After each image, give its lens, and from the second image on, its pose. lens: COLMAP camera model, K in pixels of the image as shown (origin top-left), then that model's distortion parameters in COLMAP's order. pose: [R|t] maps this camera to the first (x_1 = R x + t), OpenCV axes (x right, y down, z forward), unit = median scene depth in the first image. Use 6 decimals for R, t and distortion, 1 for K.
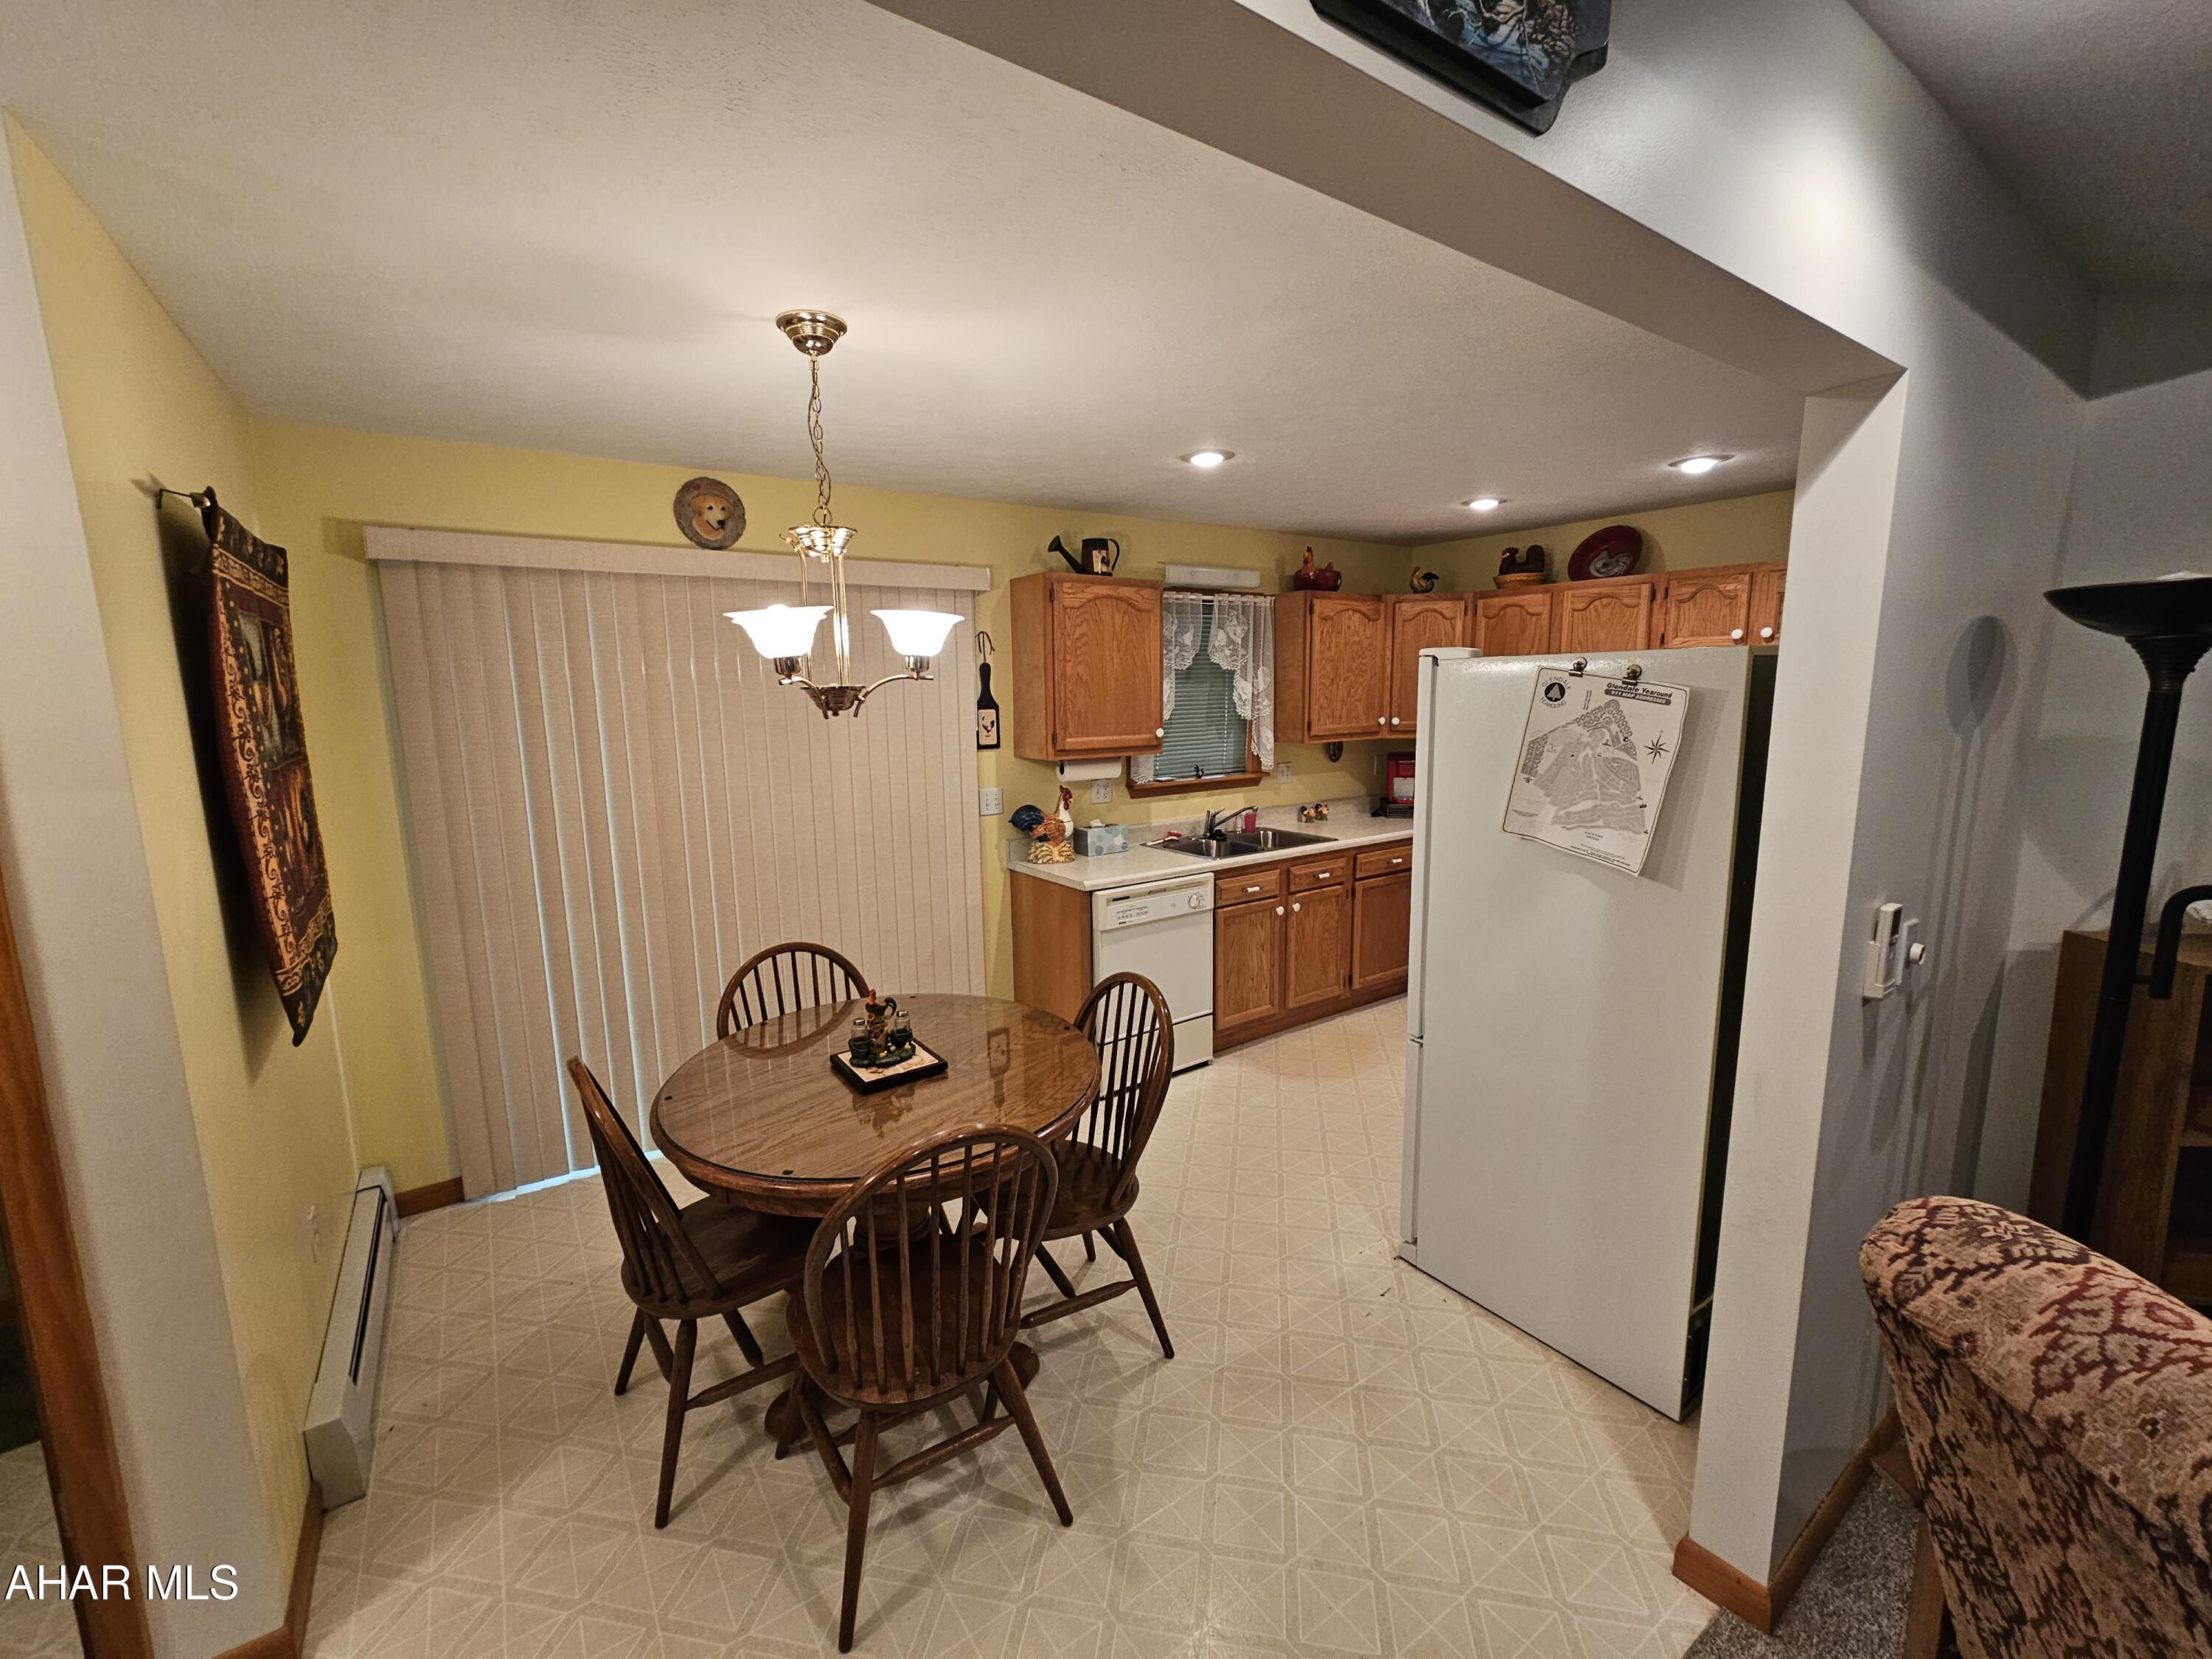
lens RADIAL K [[906.0, 0, 1100.6], [0, 906.0, 836.4], [0, 0, 1]] dist [-0.002920, 0.002248]
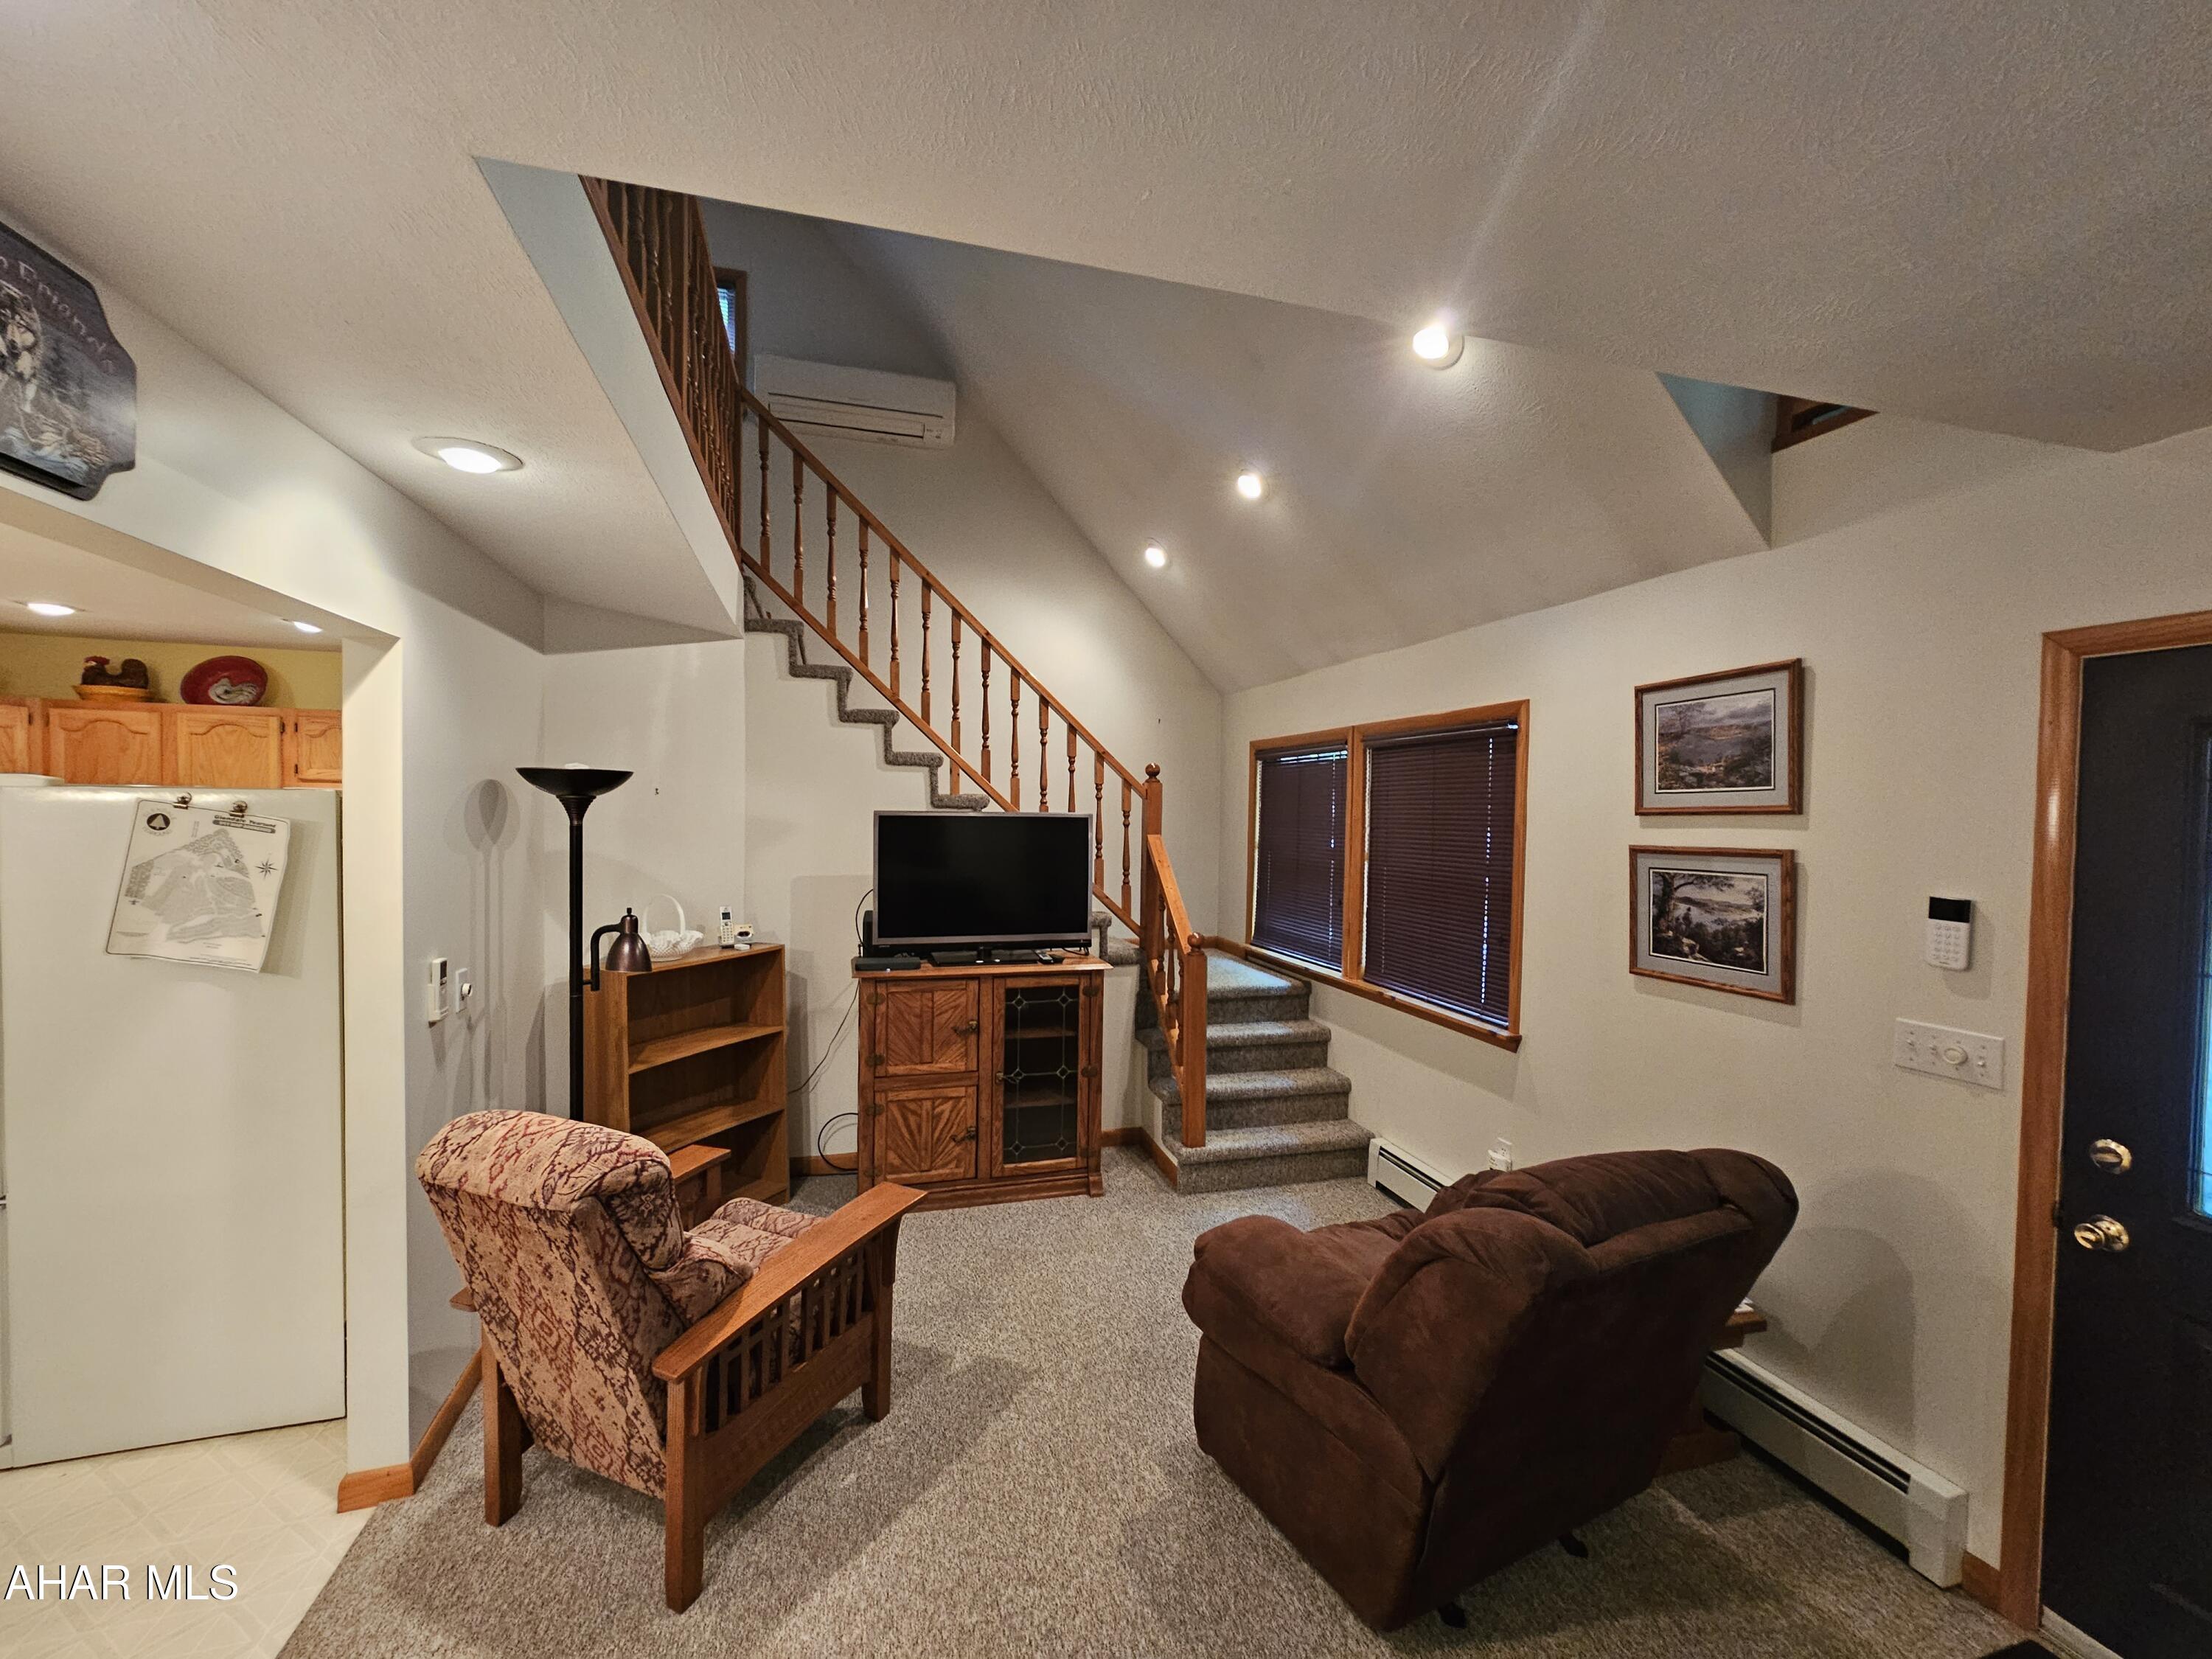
lens RADIAL K [[906.0, 0, 1089.0], [0, 906.0, 834.1], [0, 0, 1]] dist [-0.002920, 0.002248]
pose [[0.325057, -0.005563, 0.945678, -0.135163], [0.132896, 0.990328, -0.039855, 0.039447], [-0.936310, 0.138632, 0.322652, -0.323461]]
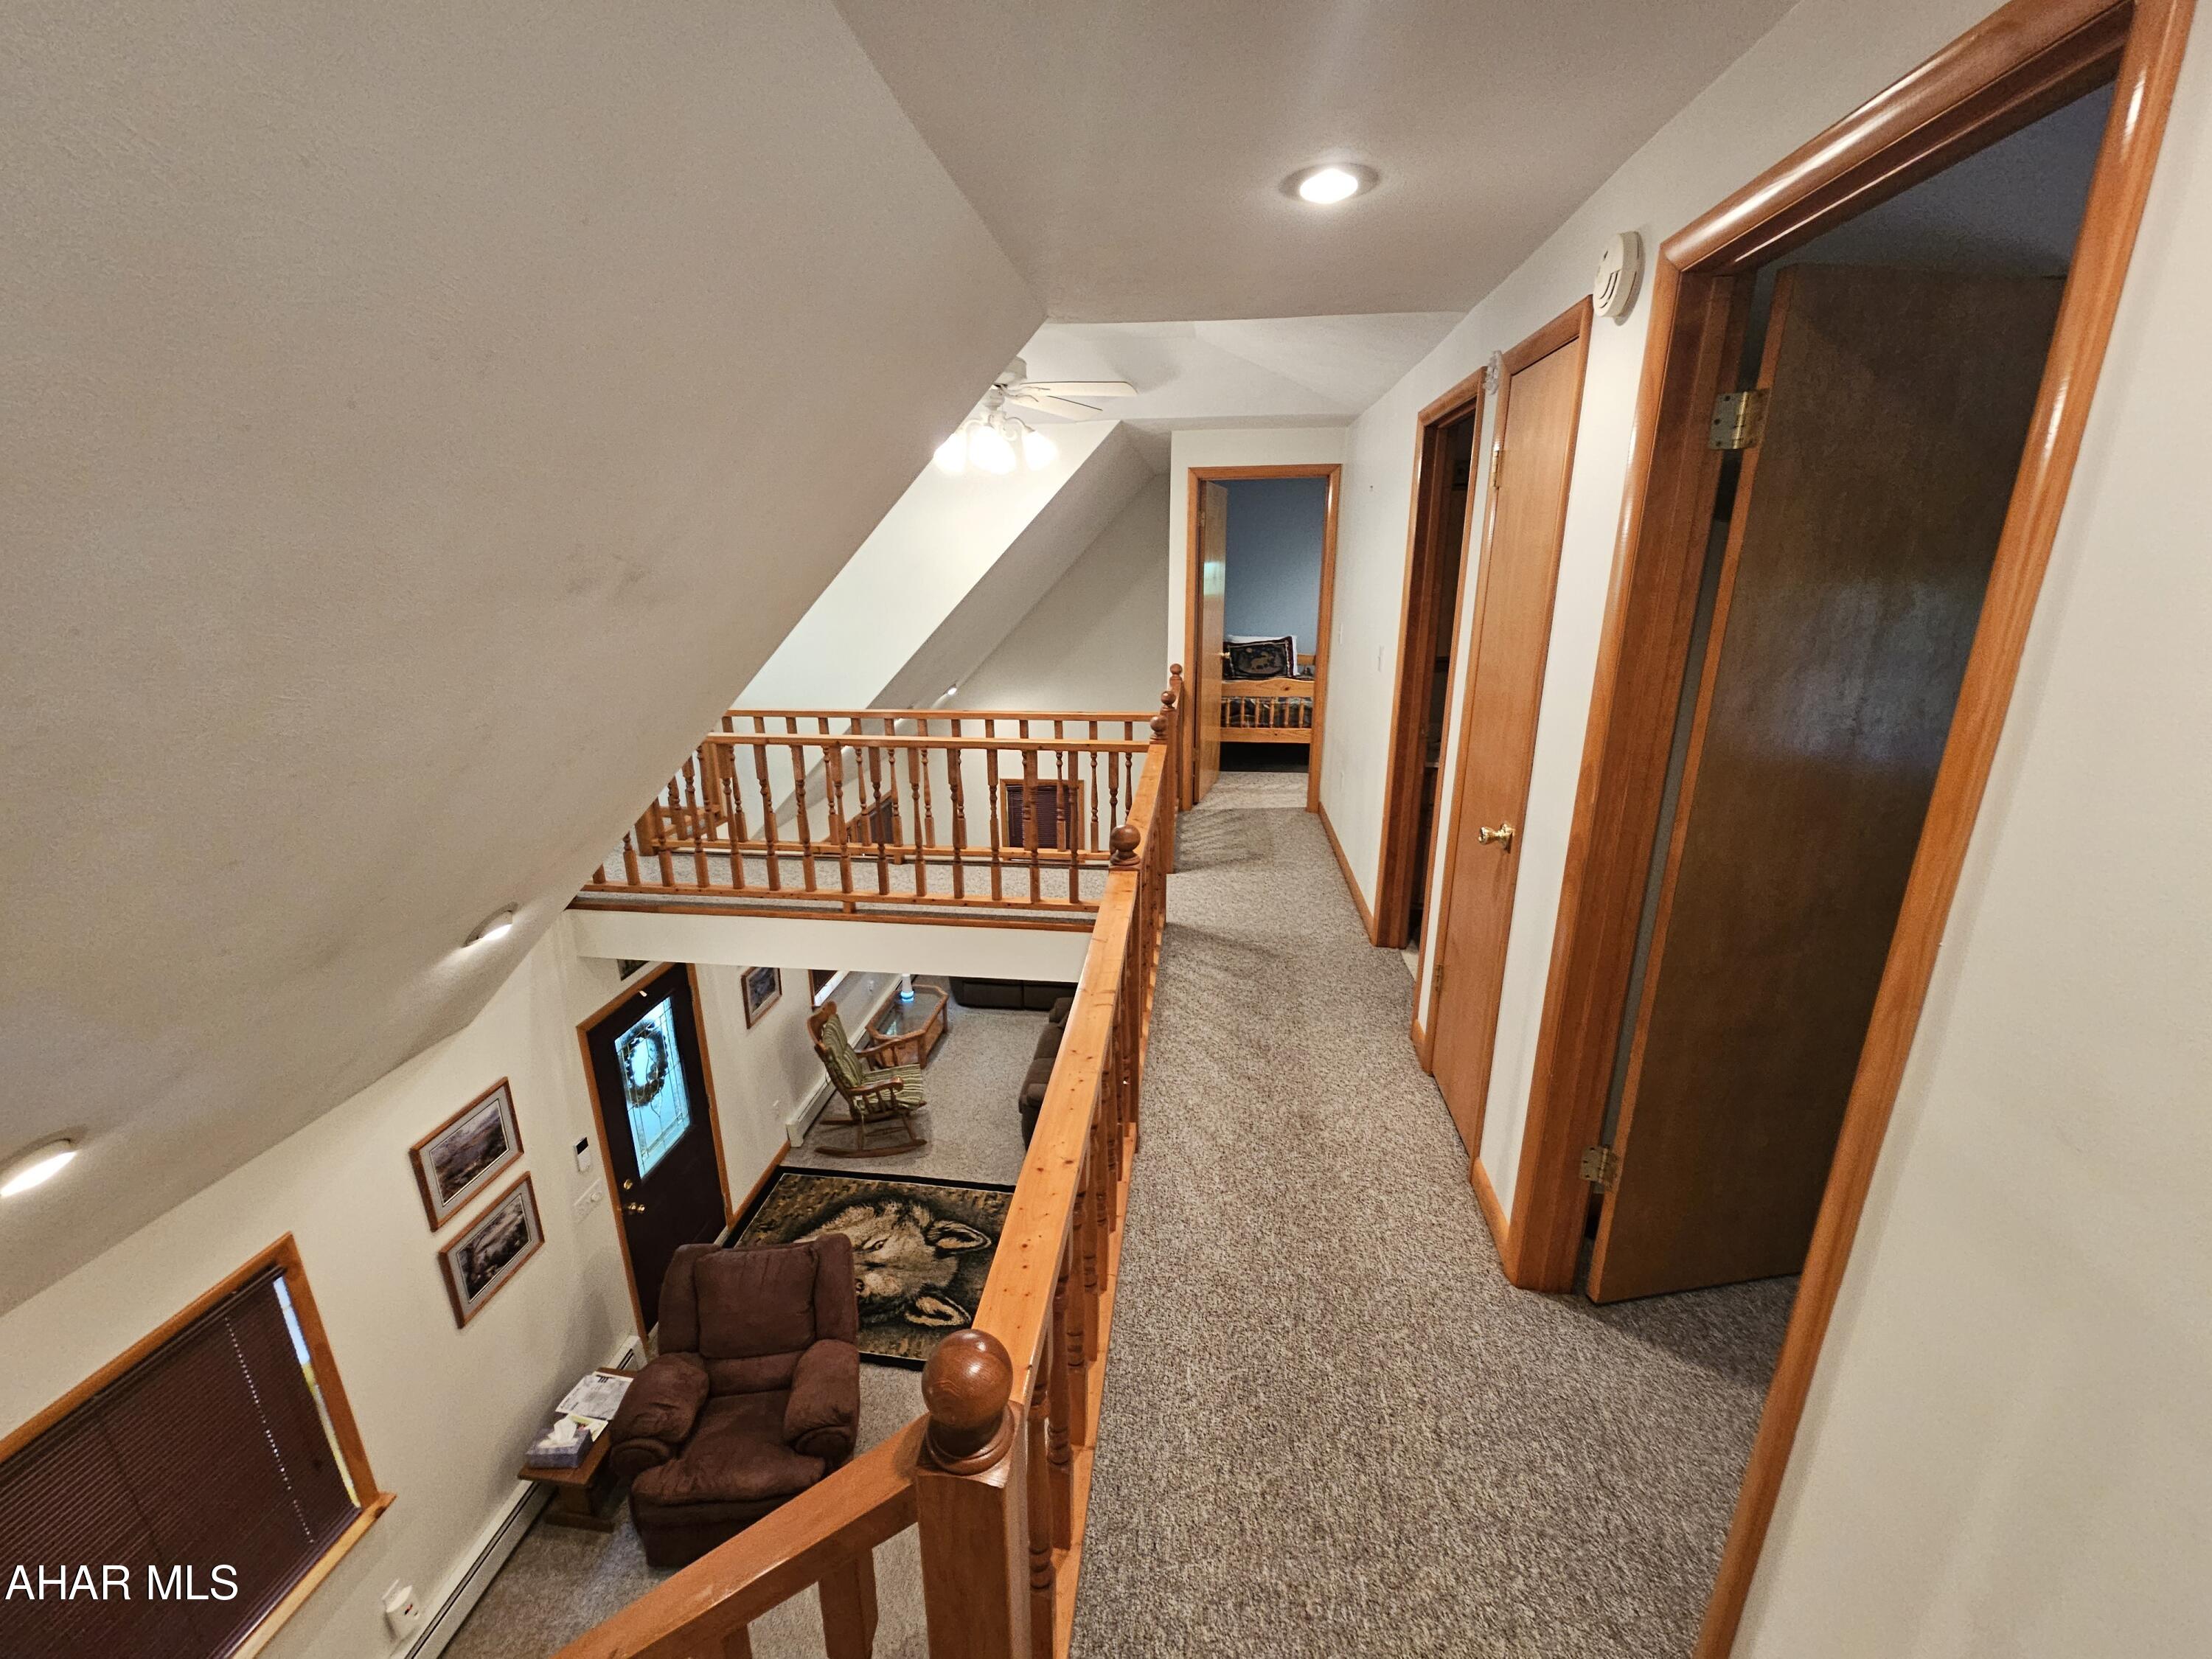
lens RADIAL K [[906.0, 0, 1088.2], [0, 906.0, 829.5], [0, 0, 1]] dist [-0.002920, 0.002248]
pose [[-0.669299, 0.235572, -0.704659, 1.204261], [-0.100169, 0.911138, 0.399742, -1.121744], [0.736210, 0.338132, -0.586227, 0.725923]]
